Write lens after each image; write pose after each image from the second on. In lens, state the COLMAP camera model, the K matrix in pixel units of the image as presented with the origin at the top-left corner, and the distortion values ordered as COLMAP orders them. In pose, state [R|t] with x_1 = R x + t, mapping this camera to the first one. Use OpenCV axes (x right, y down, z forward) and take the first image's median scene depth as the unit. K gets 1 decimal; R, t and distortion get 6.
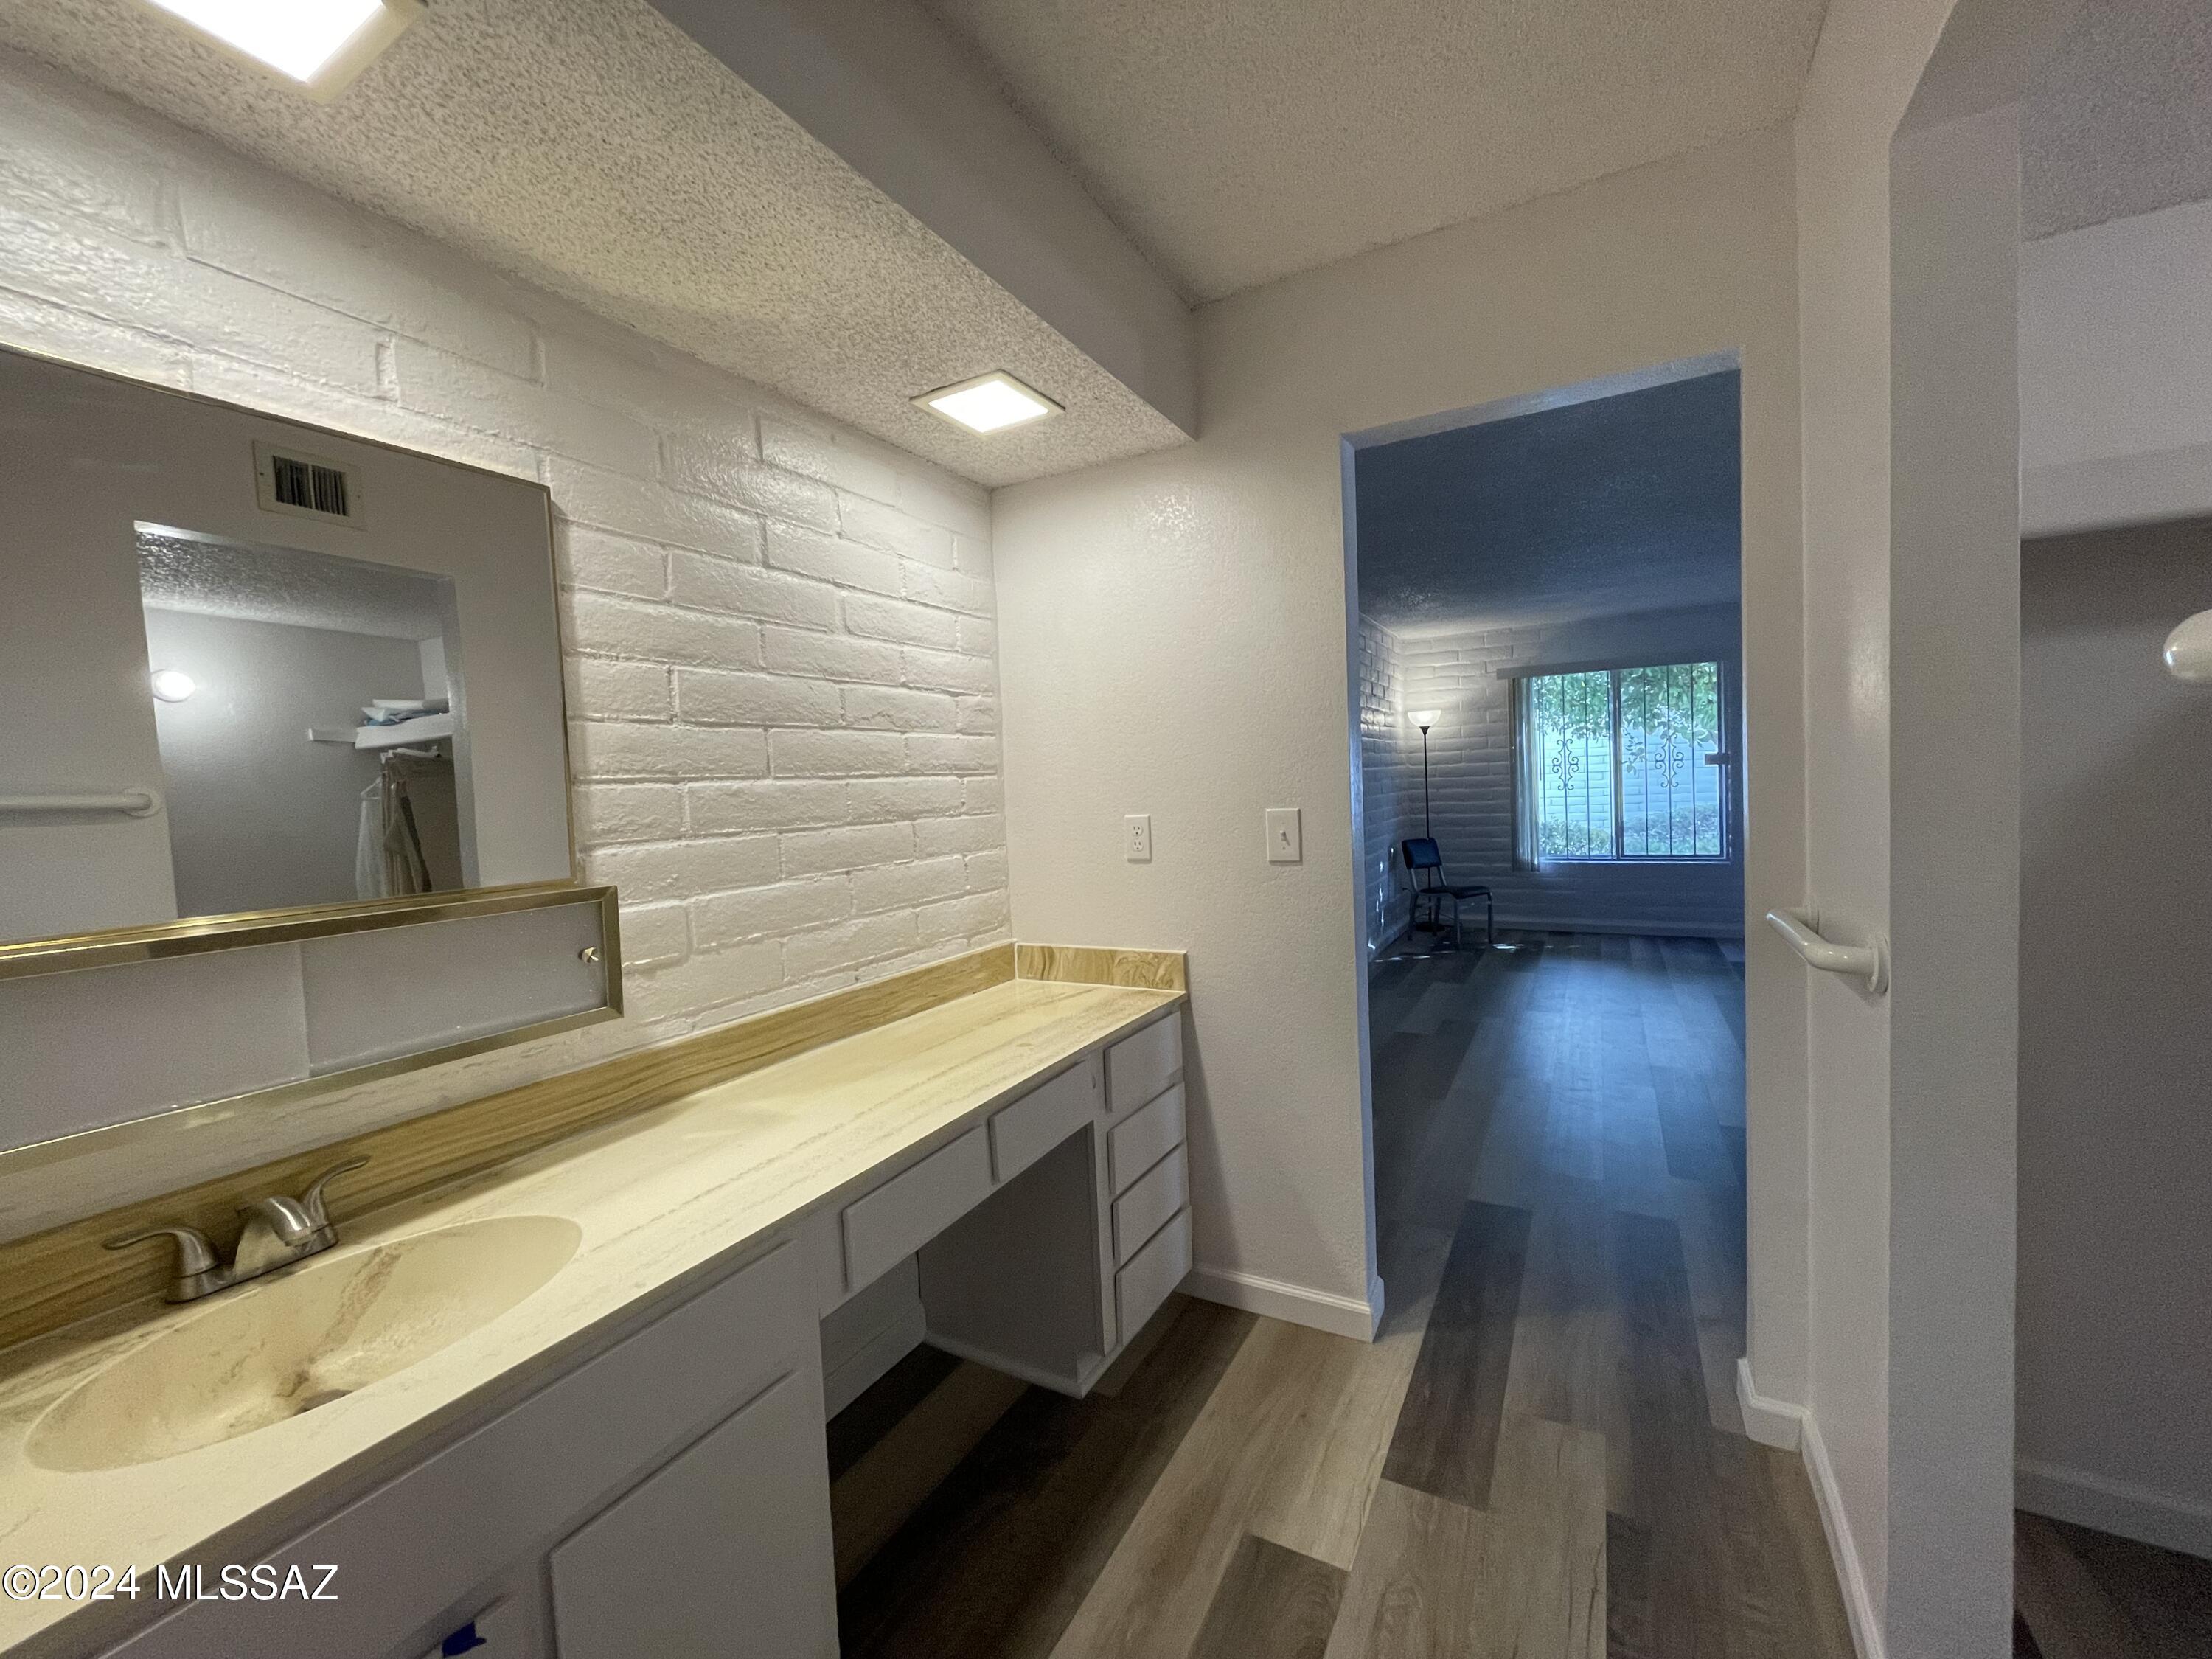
lens RADIAL K [[895.3, 0, 1101.5], [0, 895.3, 827.1], [0, 0, 1]] dist [-0.002206, 0.000477]
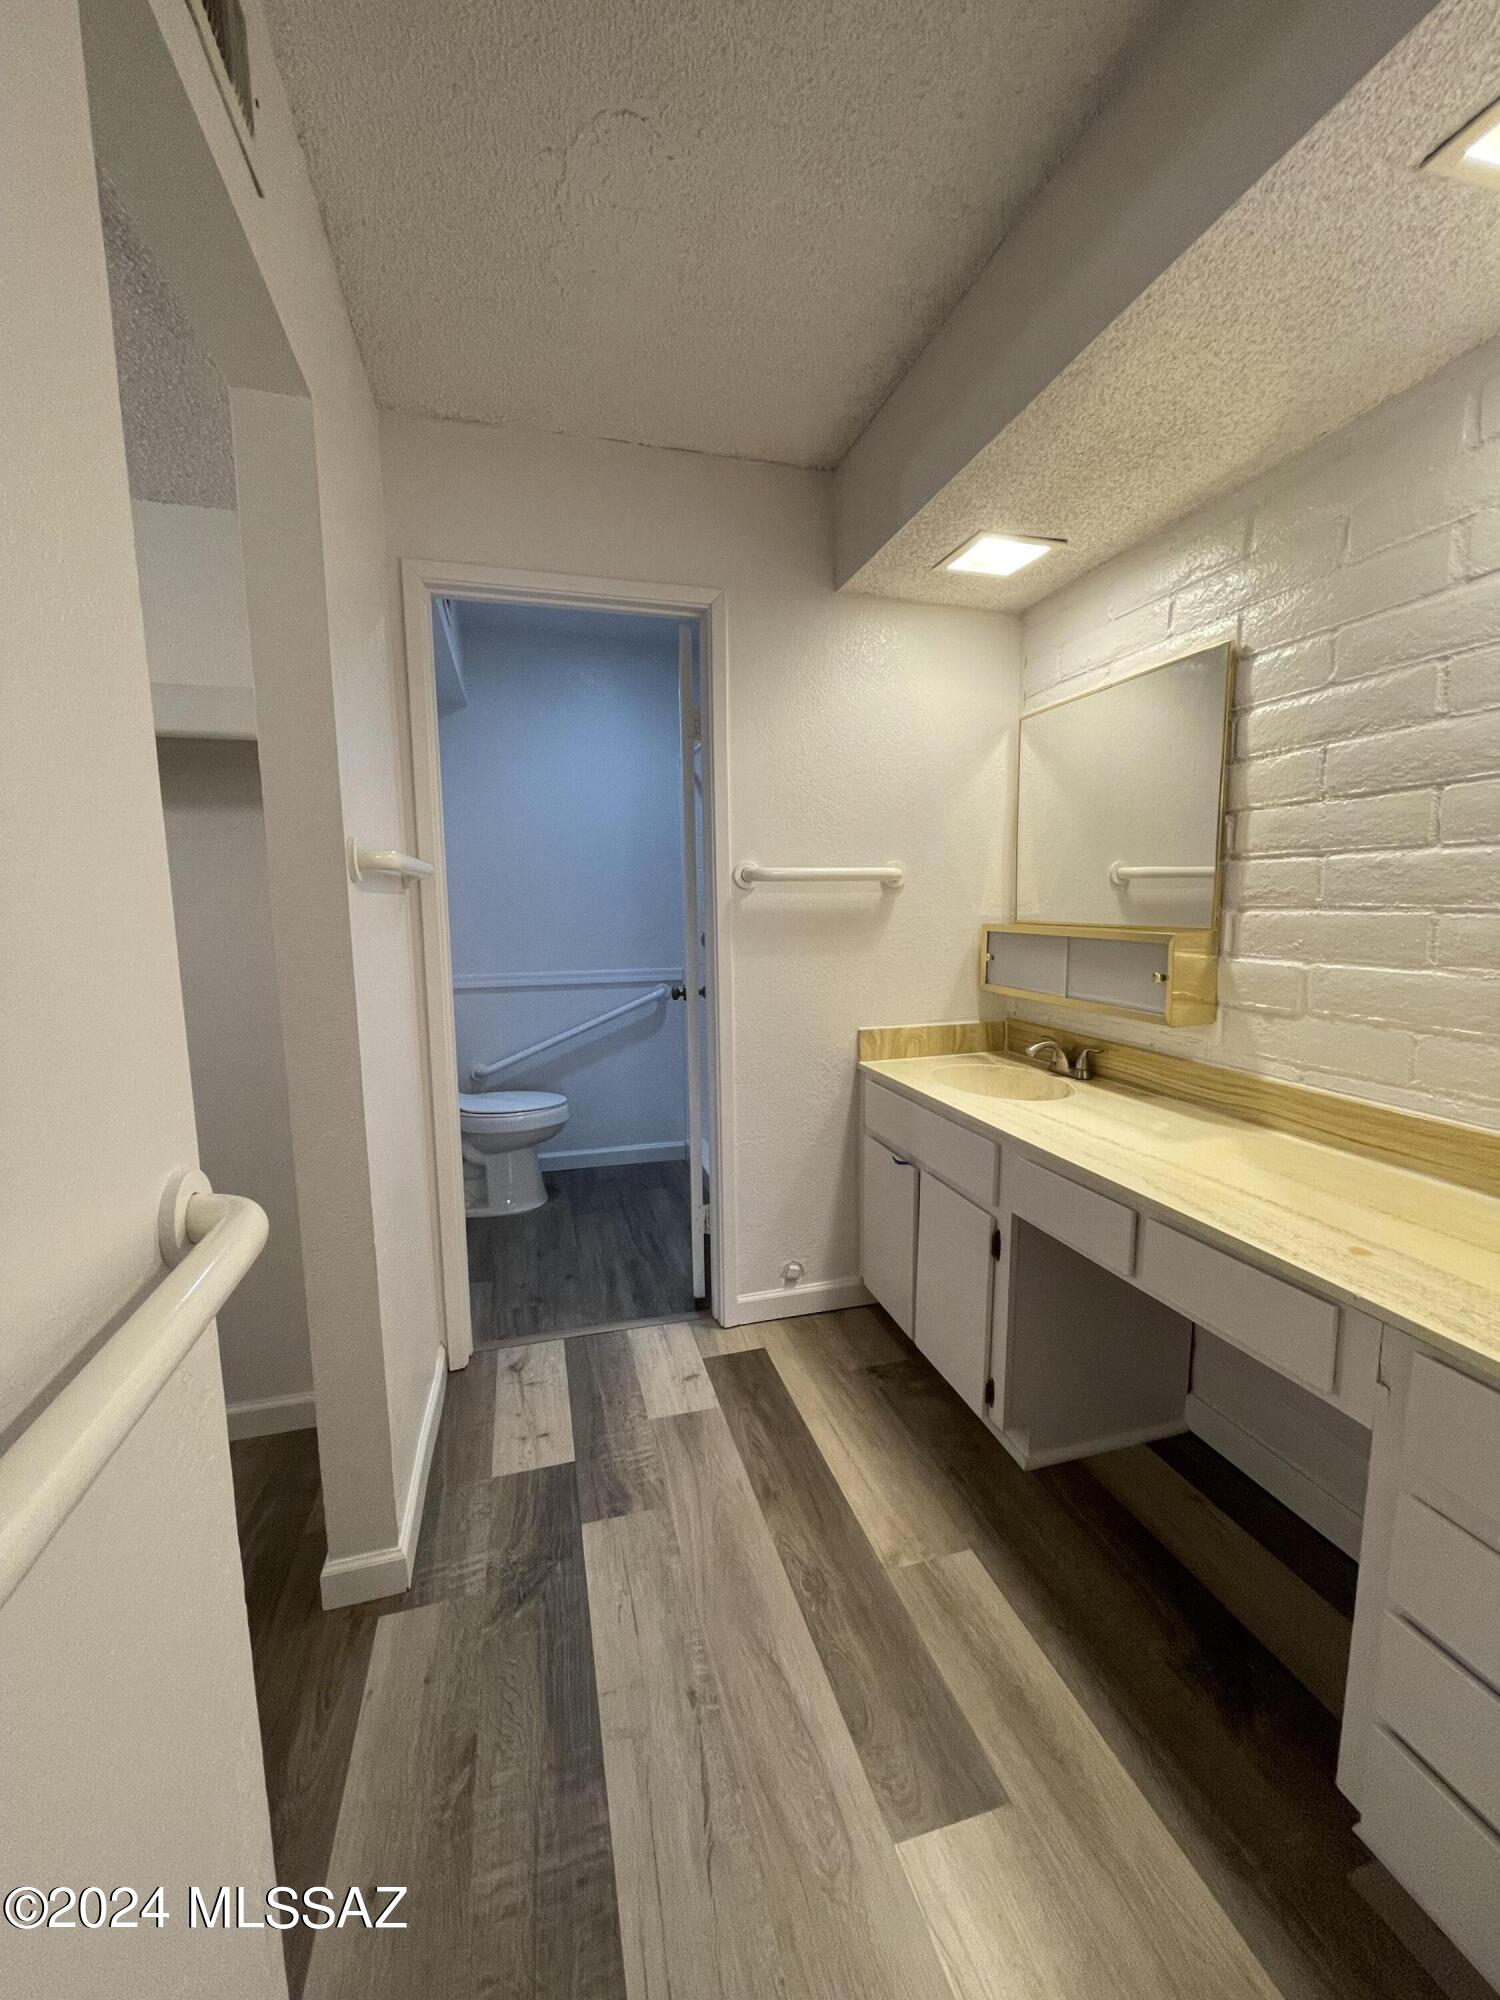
lens RADIAL K [[809.5, 0, 750.0], [0, 809.5, 1000.0], [0, 0, 1]] dist [-0.002206, 0.000477]
pose [[-0.709775, 0.138868, -0.690605, 0.714378], [0.010186, 0.982297, 0.187053, -0.068415], [0.704355, 0.125731, -0.698624, 1.218154]]
